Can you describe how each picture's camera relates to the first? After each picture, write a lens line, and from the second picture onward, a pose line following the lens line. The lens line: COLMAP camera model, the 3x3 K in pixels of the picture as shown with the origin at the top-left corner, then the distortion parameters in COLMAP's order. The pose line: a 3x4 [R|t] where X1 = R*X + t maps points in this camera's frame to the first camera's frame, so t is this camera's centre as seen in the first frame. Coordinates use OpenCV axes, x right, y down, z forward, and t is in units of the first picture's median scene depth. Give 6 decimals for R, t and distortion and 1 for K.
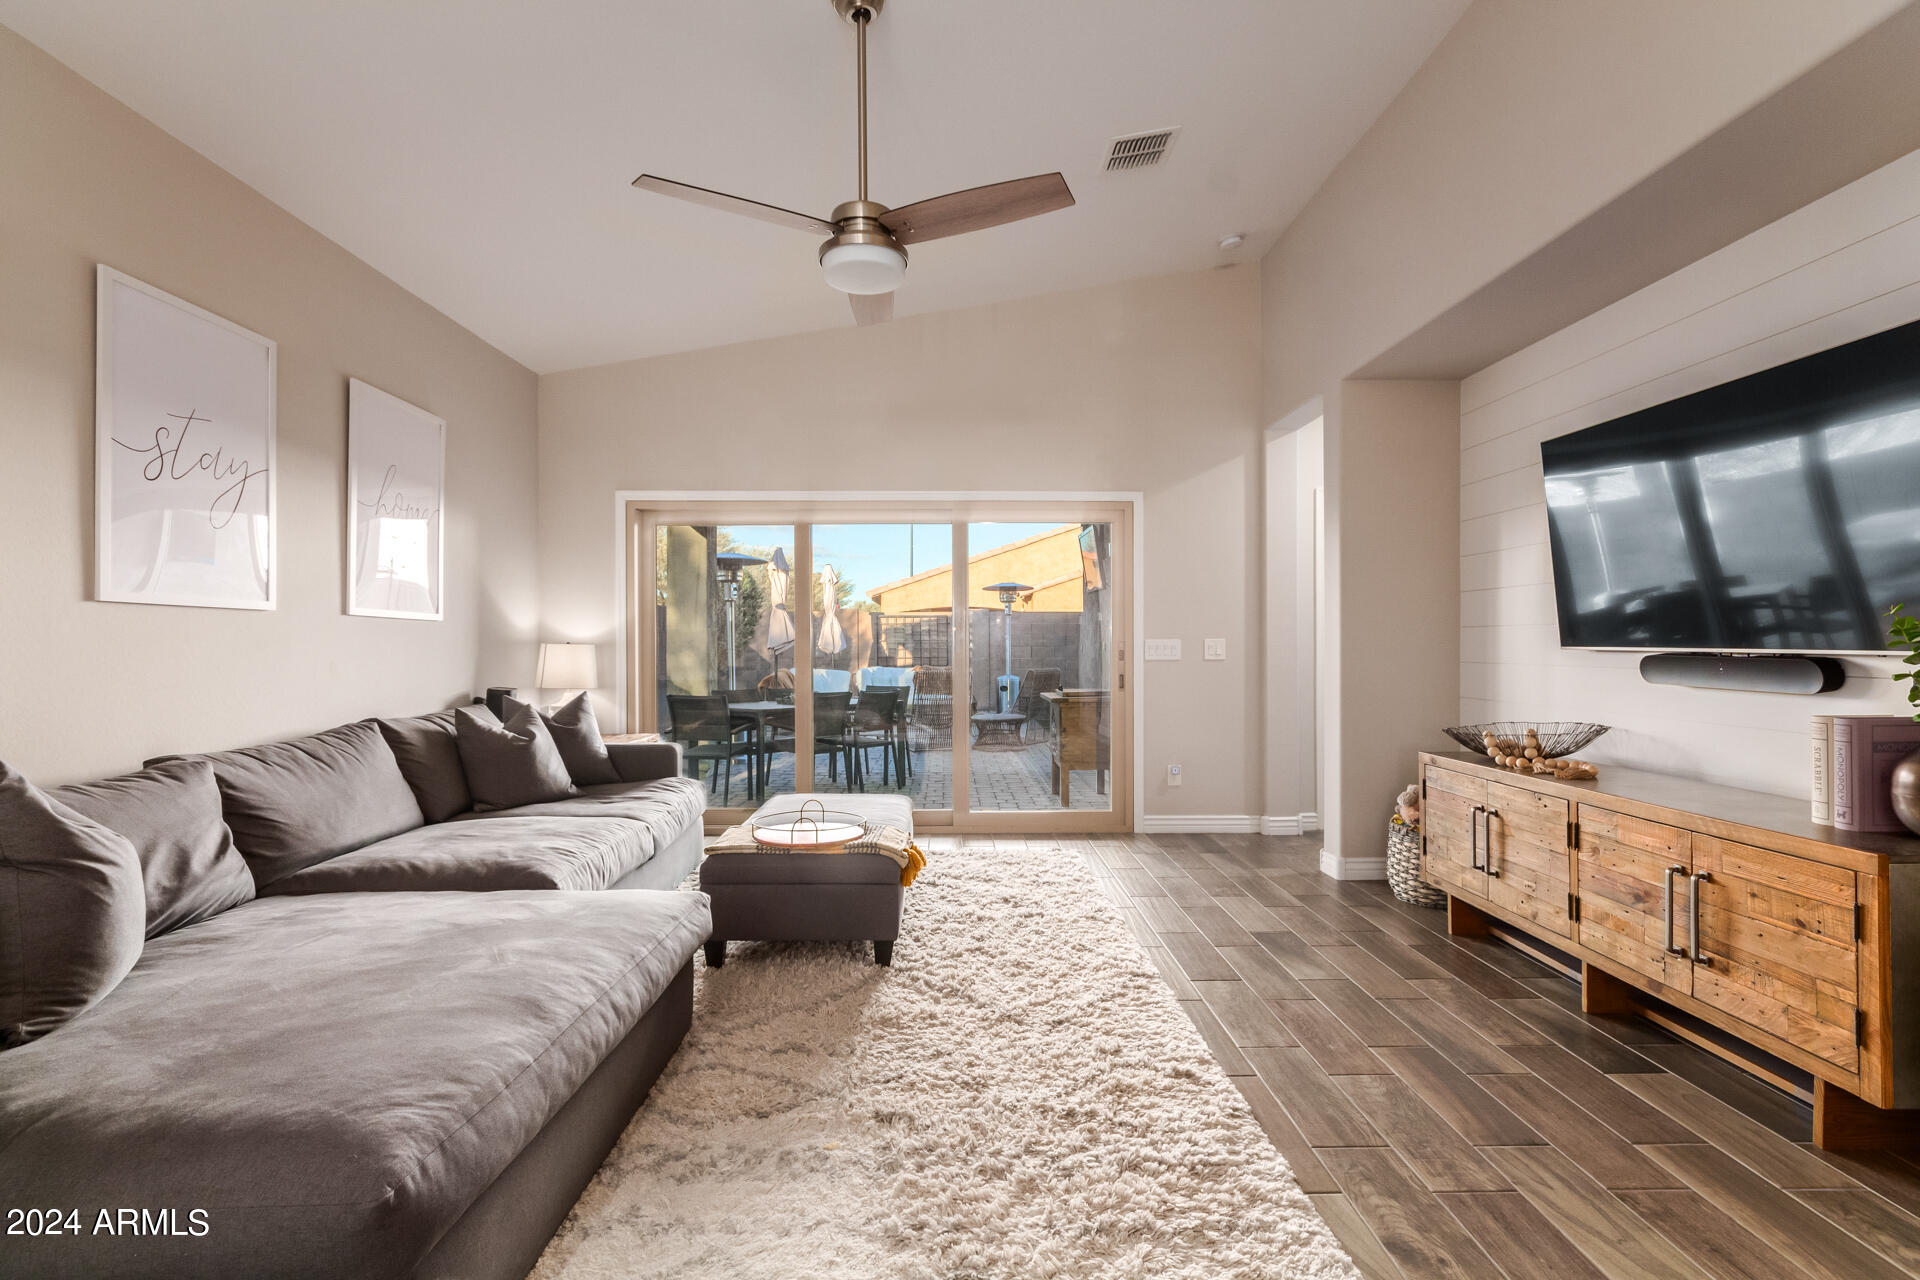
lens RADIAL K [[870.7, 0, 963.7], [0, 870.7, 639.5], [0, 0, 1]] dist [0.001667, 0.000049]
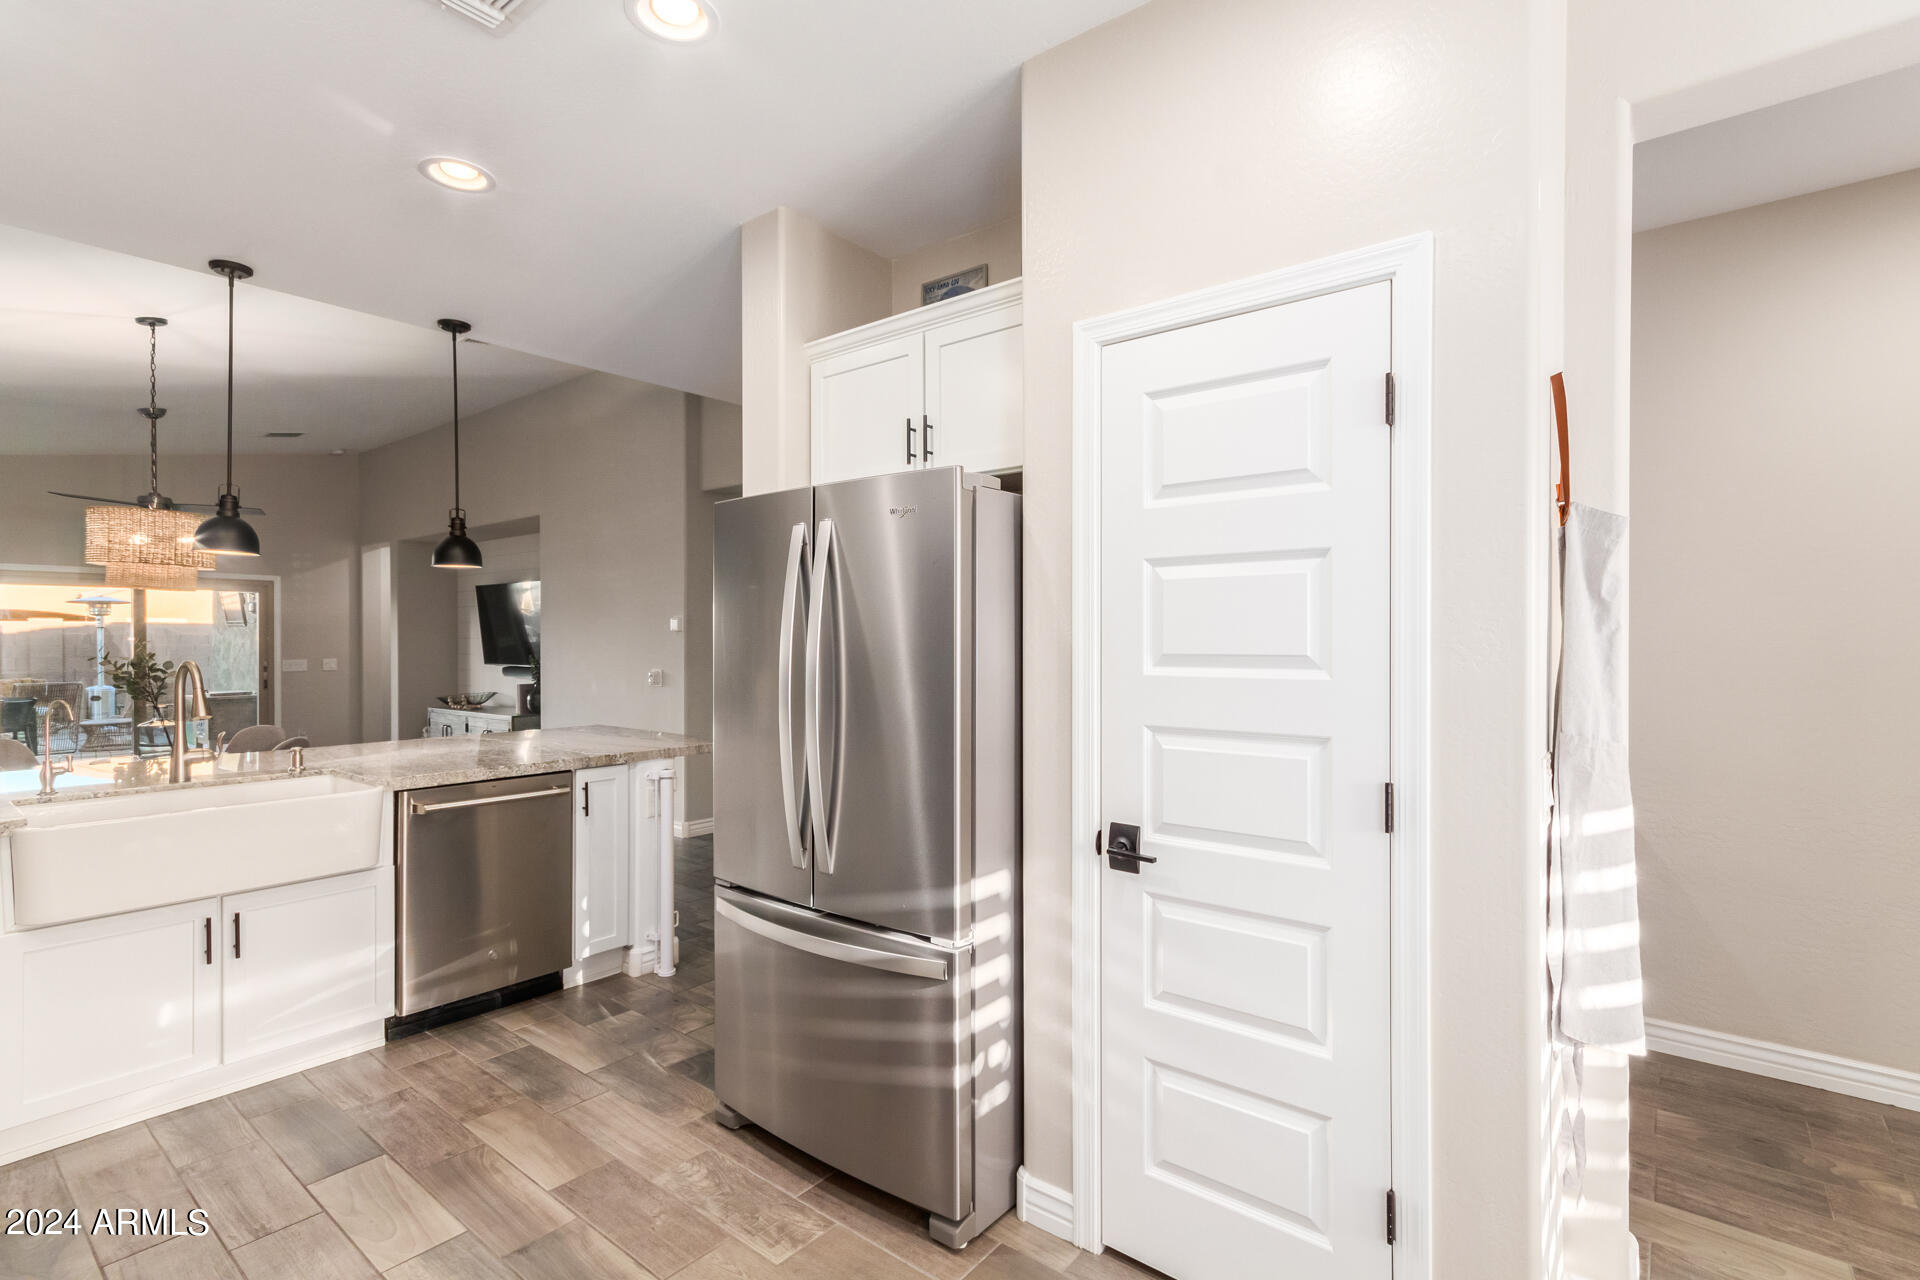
lens RADIAL K [[870.7, 0, 965.7], [0, 870.7, 638.9], [0, 0, 1]] dist [0.001667, 0.000049]
pose [[0.615757, -0.003164, 0.787930, -0.328072], [-0.000364, 0.999991, 0.004299, -0.051918], [-0.787936, -0.002934, 0.615750, -1.167467]]
